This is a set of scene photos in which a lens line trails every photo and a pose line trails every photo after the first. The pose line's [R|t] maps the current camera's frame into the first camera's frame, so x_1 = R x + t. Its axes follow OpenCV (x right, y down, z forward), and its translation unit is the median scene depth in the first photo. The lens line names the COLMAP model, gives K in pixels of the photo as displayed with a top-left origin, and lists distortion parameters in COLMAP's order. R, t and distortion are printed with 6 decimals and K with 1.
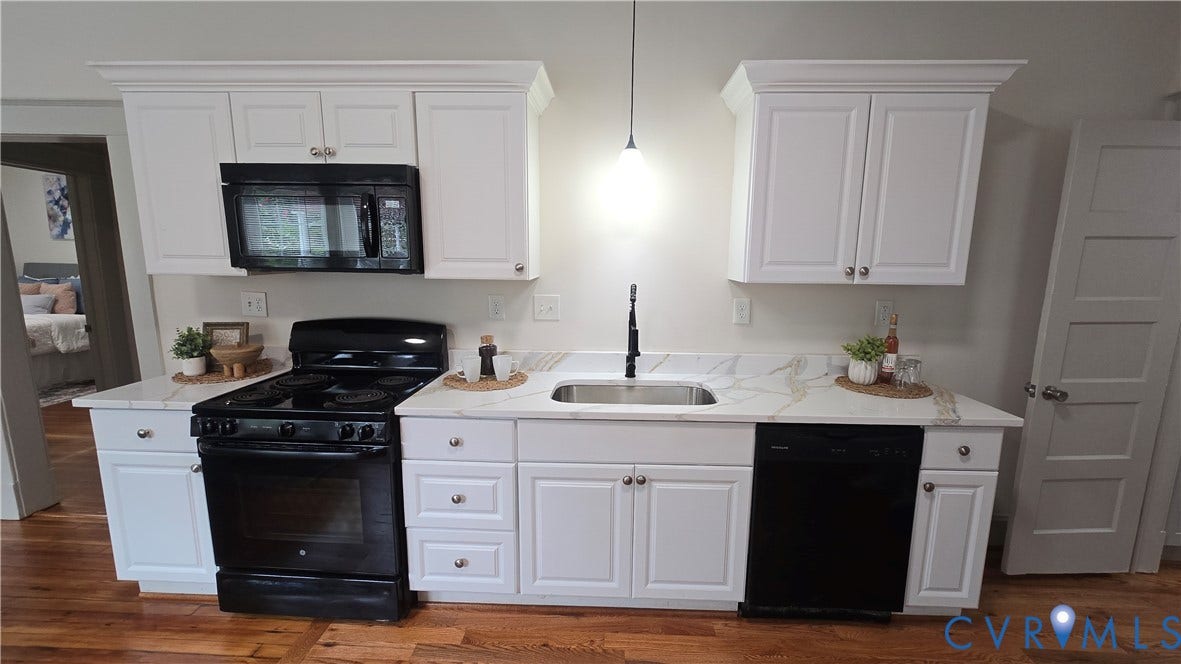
lens RADIAL K [[484.5, 0, 596.0], [0, 484.5, 333.1], [0, 0, 1]] dist [-0.004511, -0.001526]
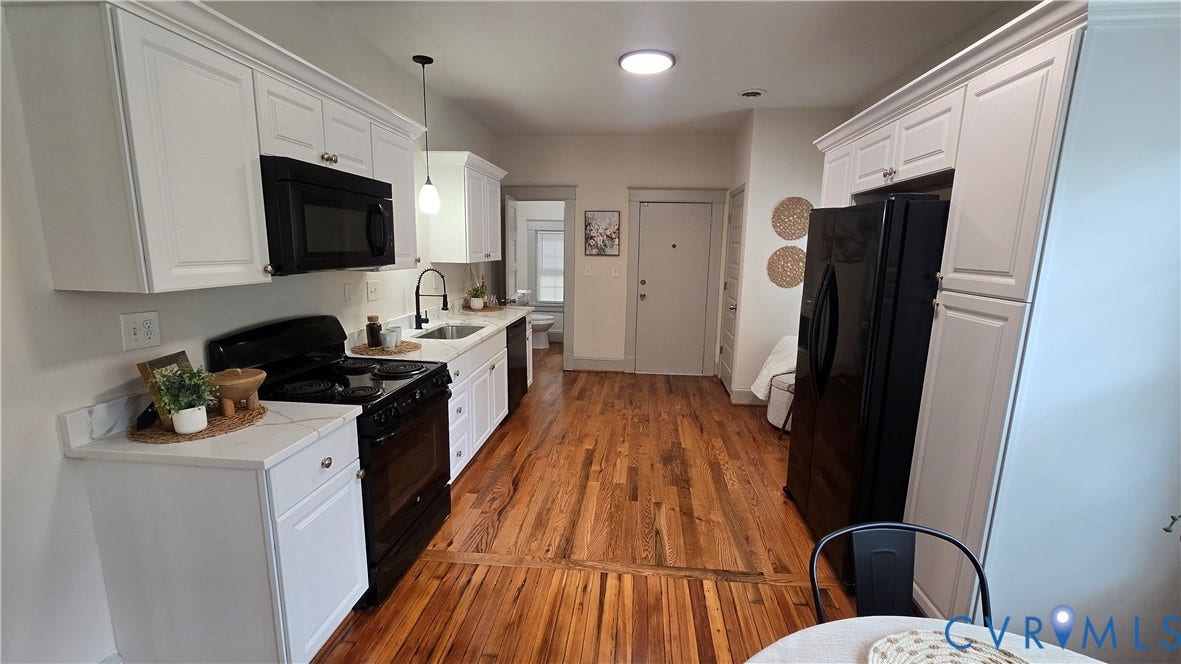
lens RADIAL K [[484.5, 0, 598.5], [0, 484.5, 333.5], [0, 0, 1]] dist [-0.004511, -0.001526]
pose [[0.049346, -0.187650, 0.980996, -1.640890], [0.143915, 0.973278, 0.178935, -0.103603], [-0.988359, 0.132350, 0.075033, 0.384080]]
